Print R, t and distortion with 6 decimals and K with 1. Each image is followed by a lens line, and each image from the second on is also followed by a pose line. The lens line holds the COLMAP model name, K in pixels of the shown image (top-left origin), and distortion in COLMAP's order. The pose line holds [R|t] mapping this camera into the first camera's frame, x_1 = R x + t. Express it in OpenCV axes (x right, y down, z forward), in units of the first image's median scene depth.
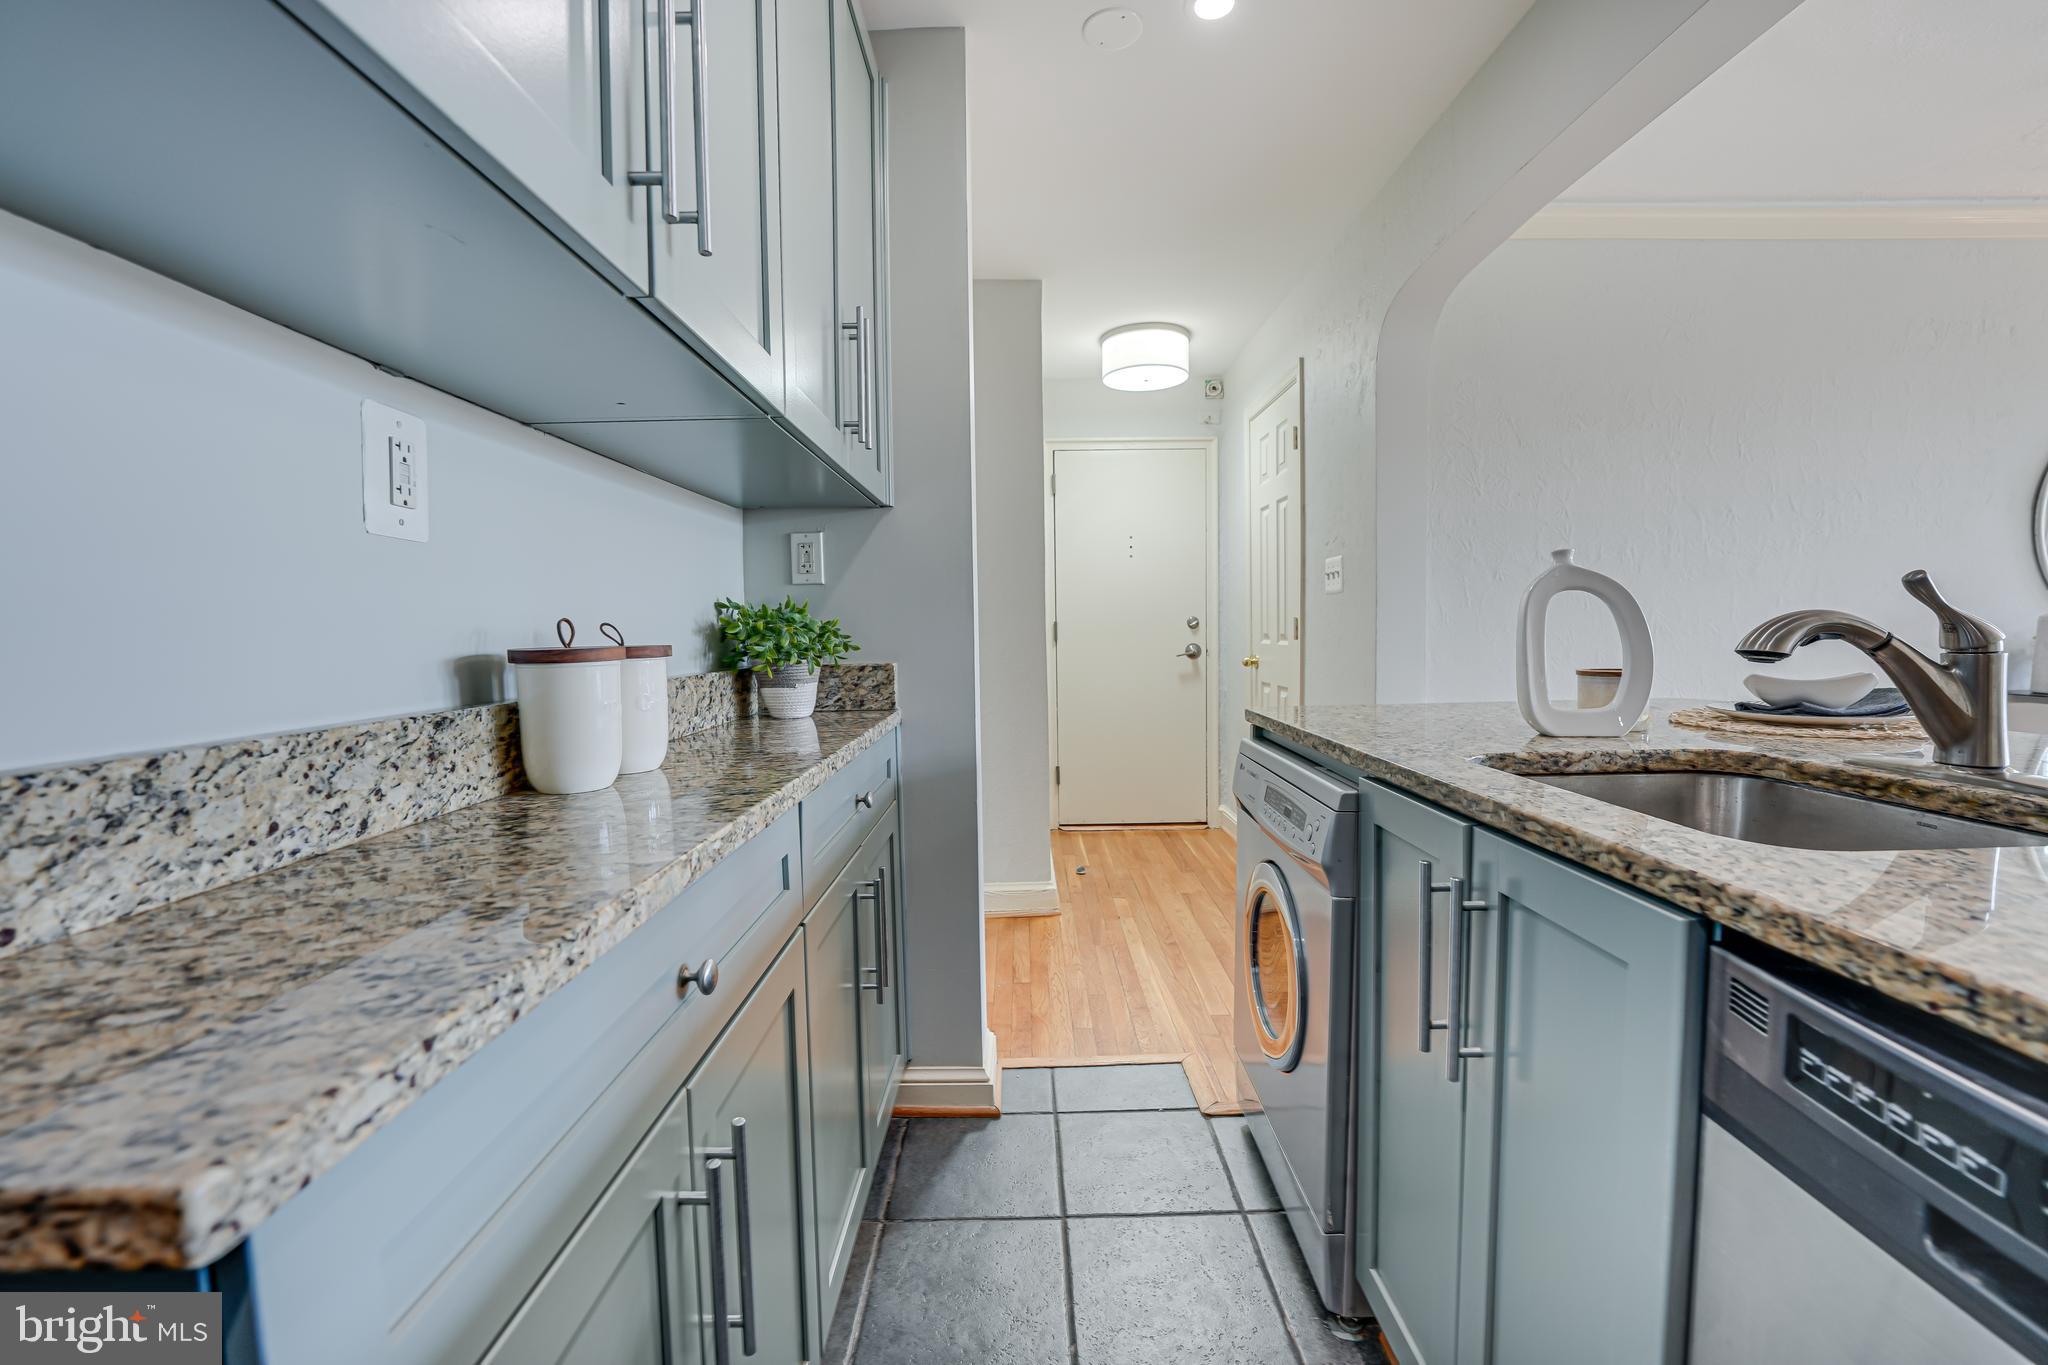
lens RADIAL K [[831.8, 0, 1028.8], [0, 831.8, 678.9], [0, 0, 1]] dist [-0.029608, 0.002462]
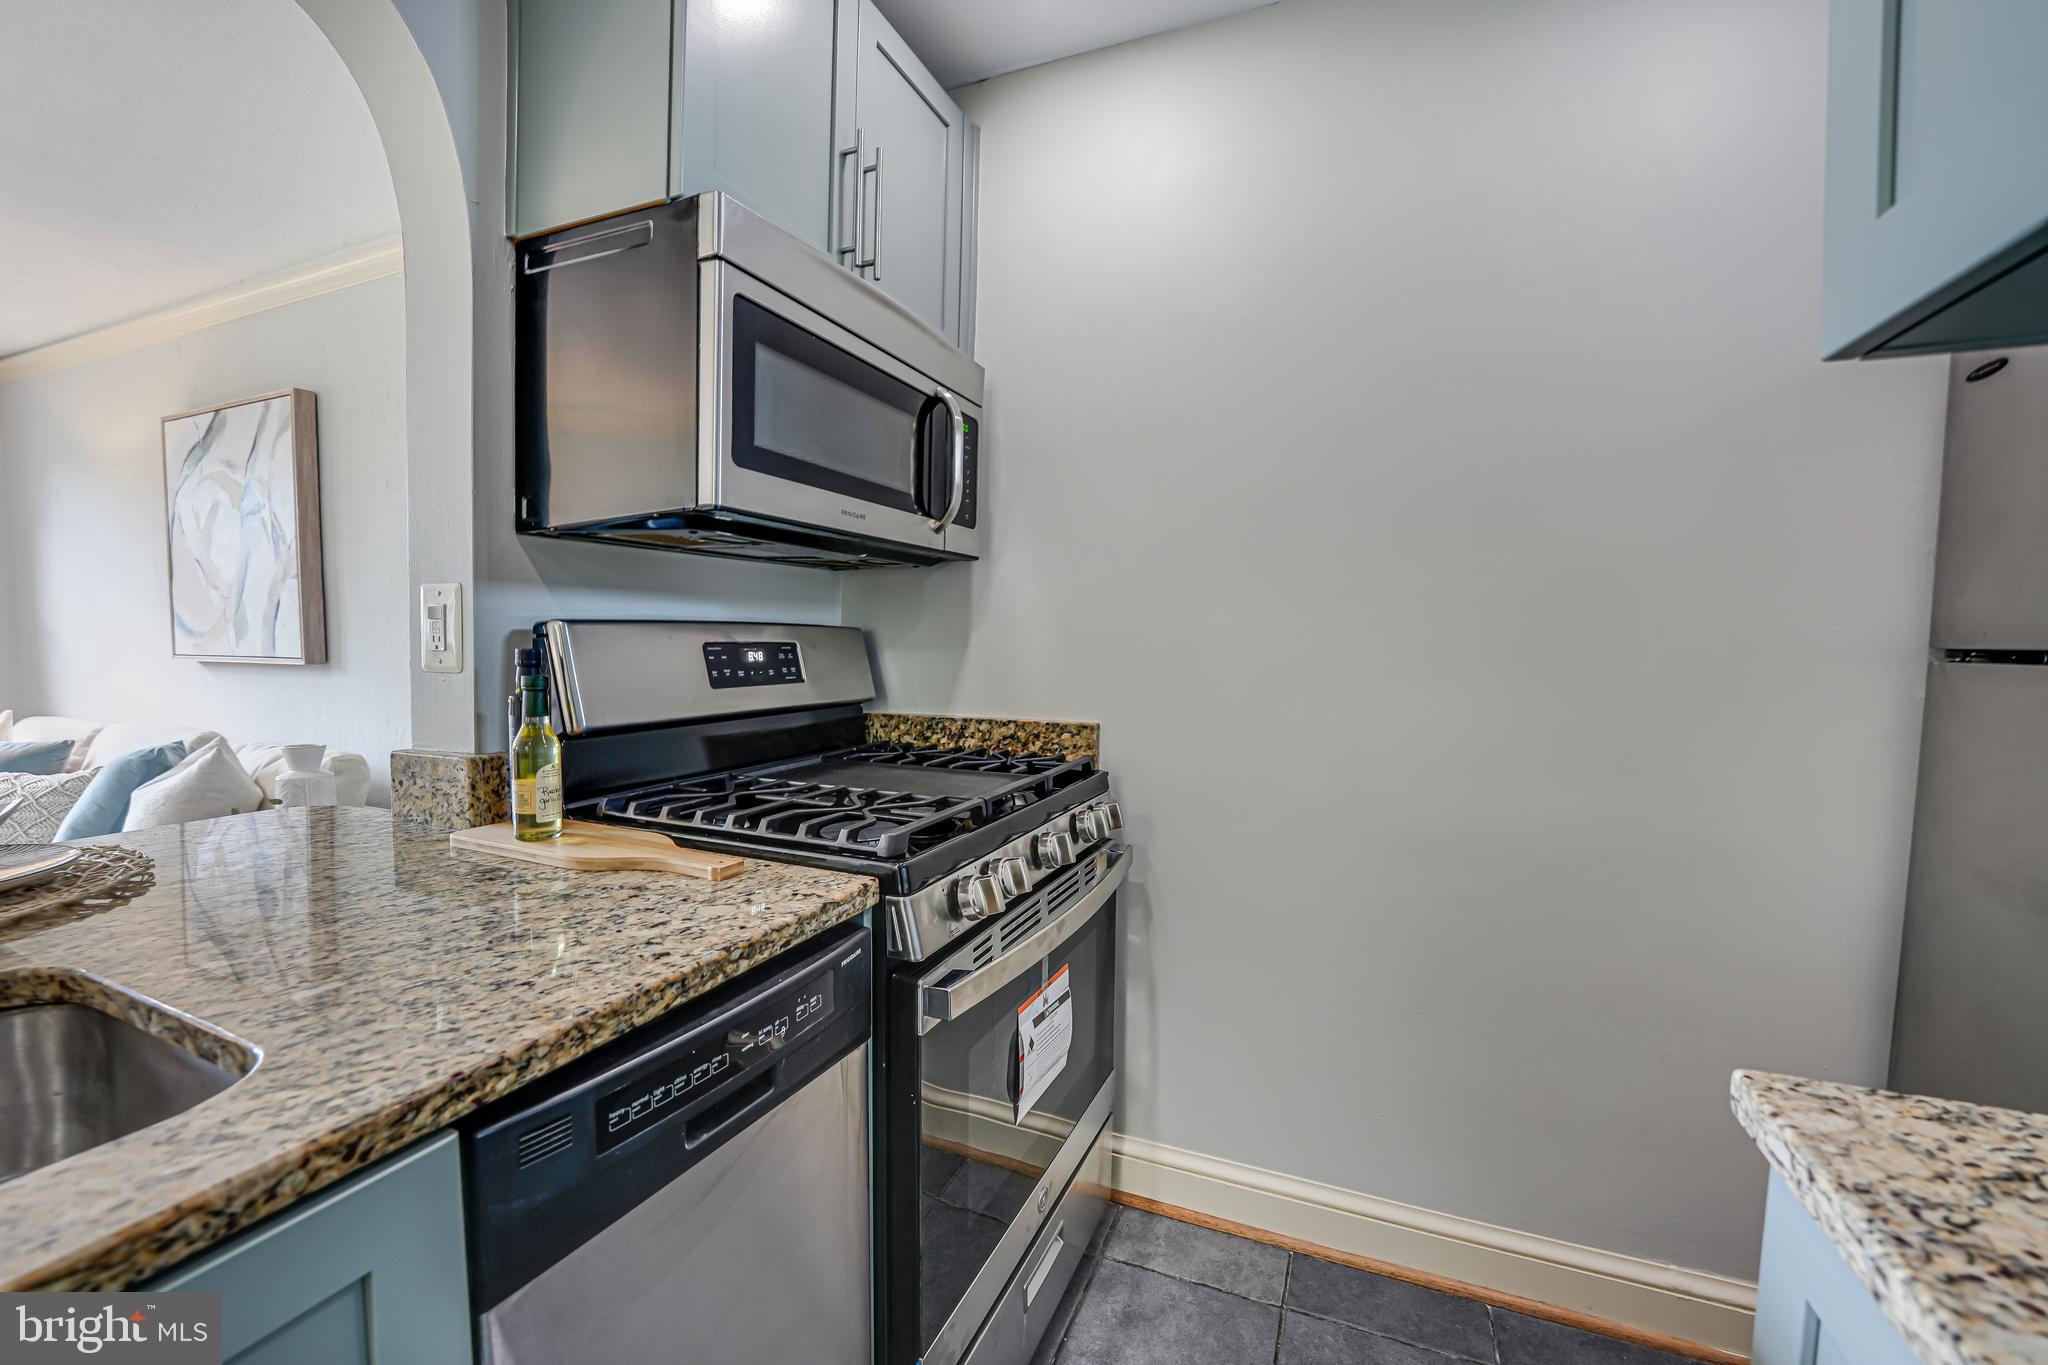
lens RADIAL K [[831.8, 0, 1027.7], [0, 831.8, 681.5], [0, 0, 1]] dist [-0.029608, 0.002462]
pose [[-0.920108, -0.013691, 0.391426, -0.076345], [0.028706, 0.994344, 0.102256, -0.221701], [-0.390612, 0.105323, -0.914510, 1.309848]]
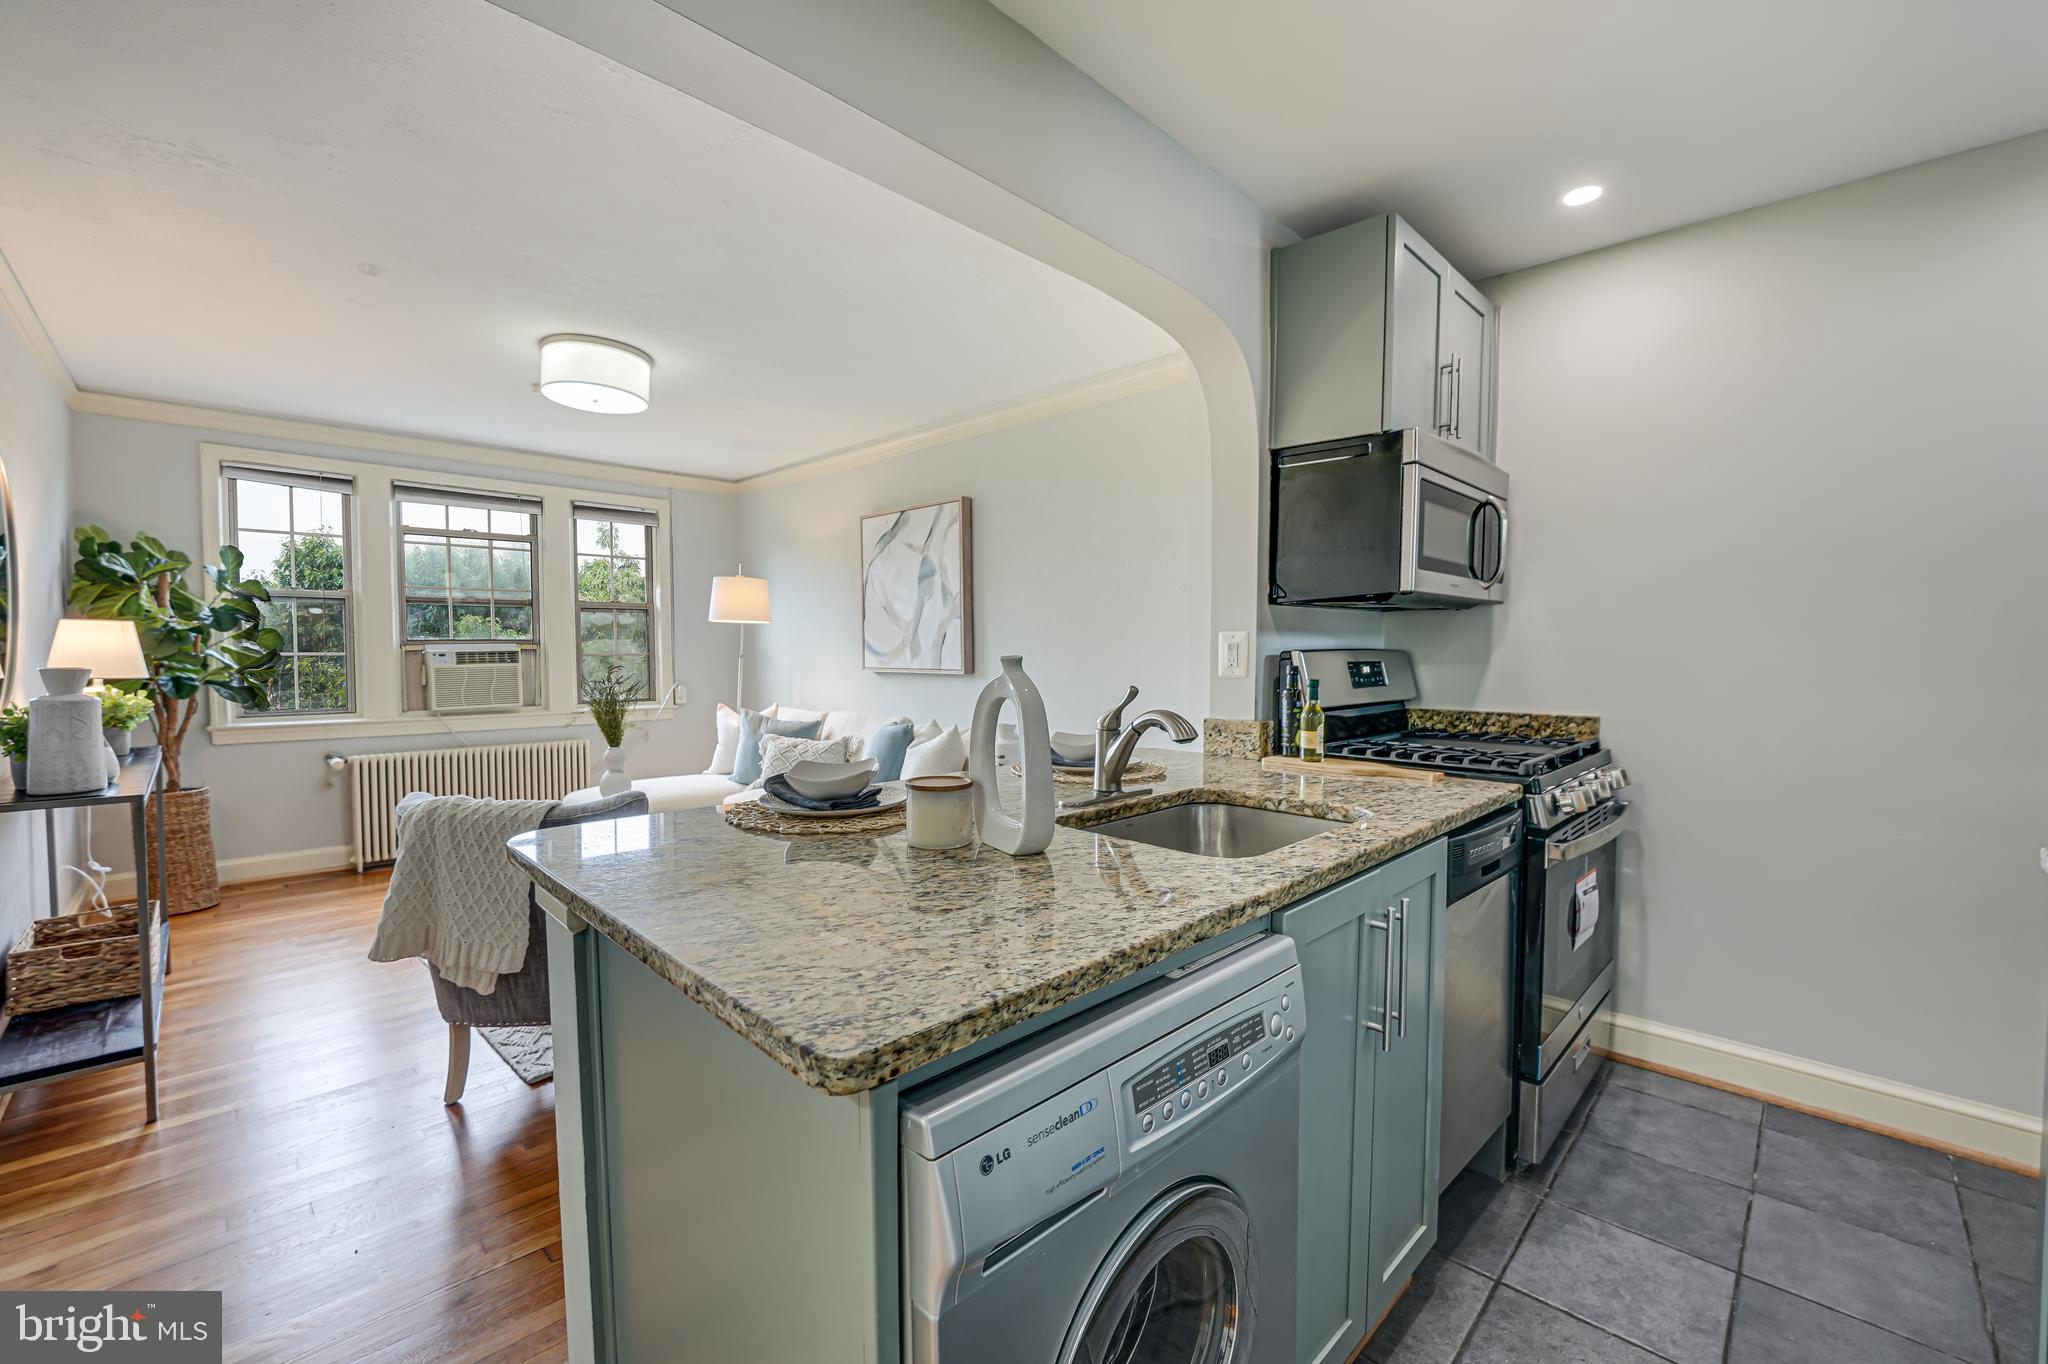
lens RADIAL K [[843.7, 0, 1020.4], [0, 843.7, 680.5], [0, 0, 1]] dist [-0.026564, 0.000520]
pose [[-0.706037, -0.011567, 0.708080, -0.068881], [0.053738, 0.996109, 0.069855, -0.371865], [-0.706133, 0.087371, -0.702668, 3.196348]]
